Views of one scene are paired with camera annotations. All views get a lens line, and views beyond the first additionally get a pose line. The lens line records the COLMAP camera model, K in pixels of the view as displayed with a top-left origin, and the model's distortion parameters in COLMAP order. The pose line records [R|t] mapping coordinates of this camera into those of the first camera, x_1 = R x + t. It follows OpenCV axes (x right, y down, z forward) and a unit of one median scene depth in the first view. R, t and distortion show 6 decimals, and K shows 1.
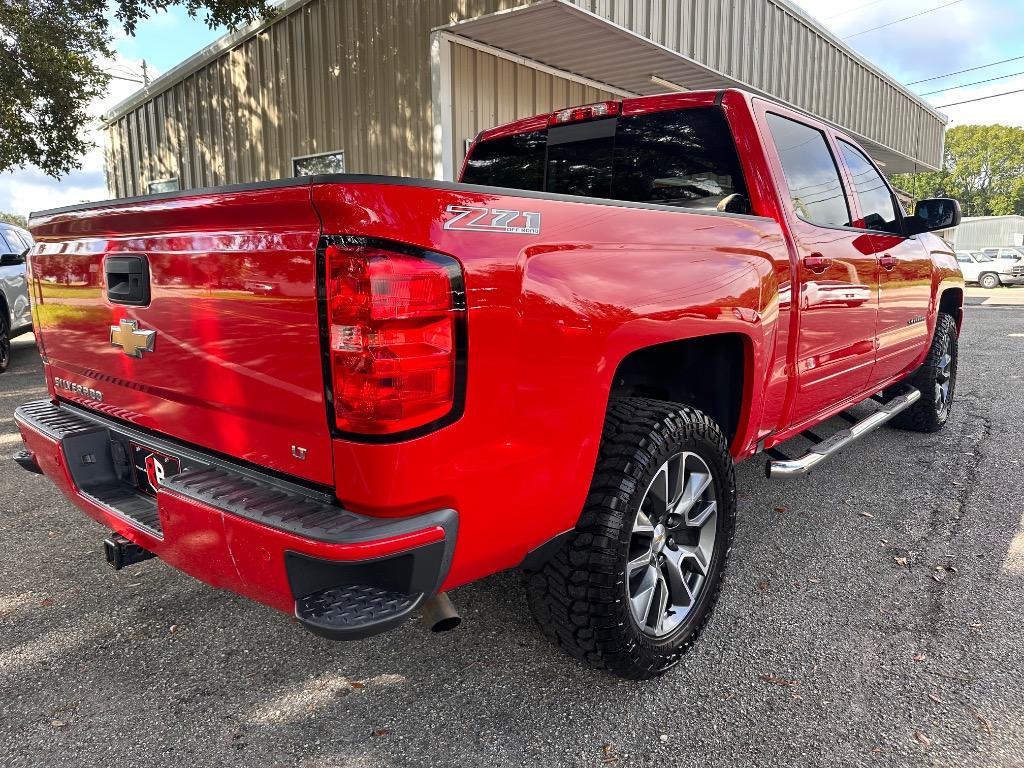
lens RADIAL K [[759.3, 0, 498.7], [0, 759.3, 375.4], [0, 0, 1]] dist [-0.009036, 0.010432]
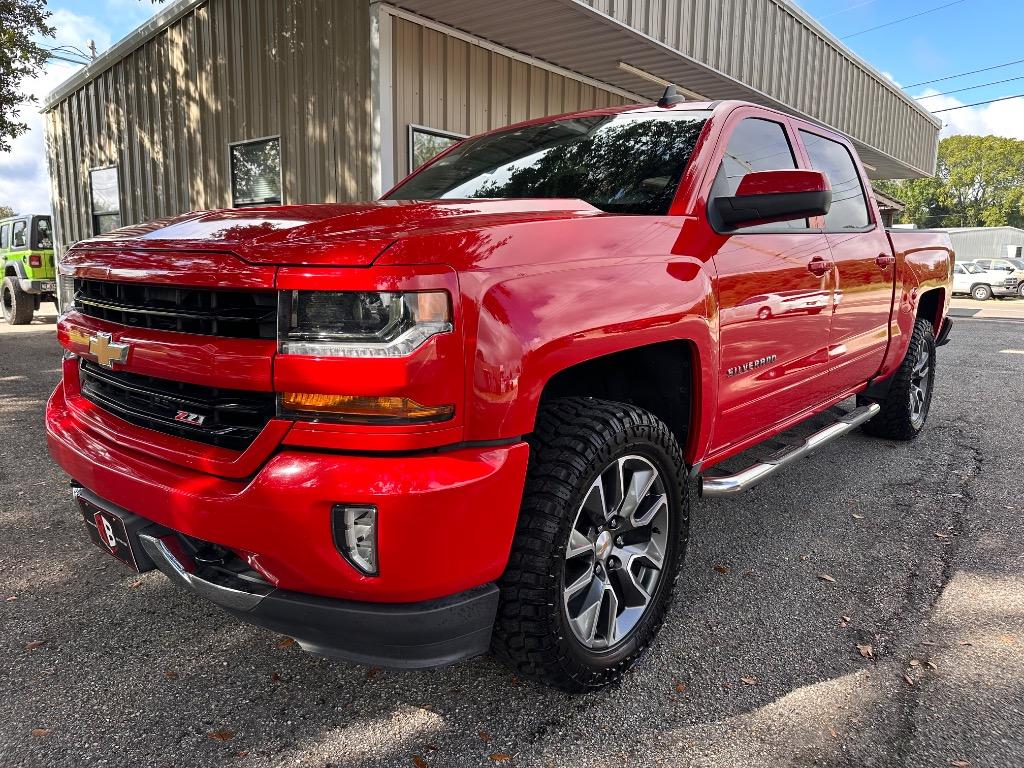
lens RADIAL K [[759.3, 0, 498.7], [0, 759.3, 375.4], [0, 0, 1]] dist [-0.009036, 0.010432]
pose [[0.999790, 0.018395, 0.009044, 0.054622], [-0.018364, 0.999825, -0.003557, -0.009691], [-0.009107, 0.003390, 0.999953, 0.086389]]
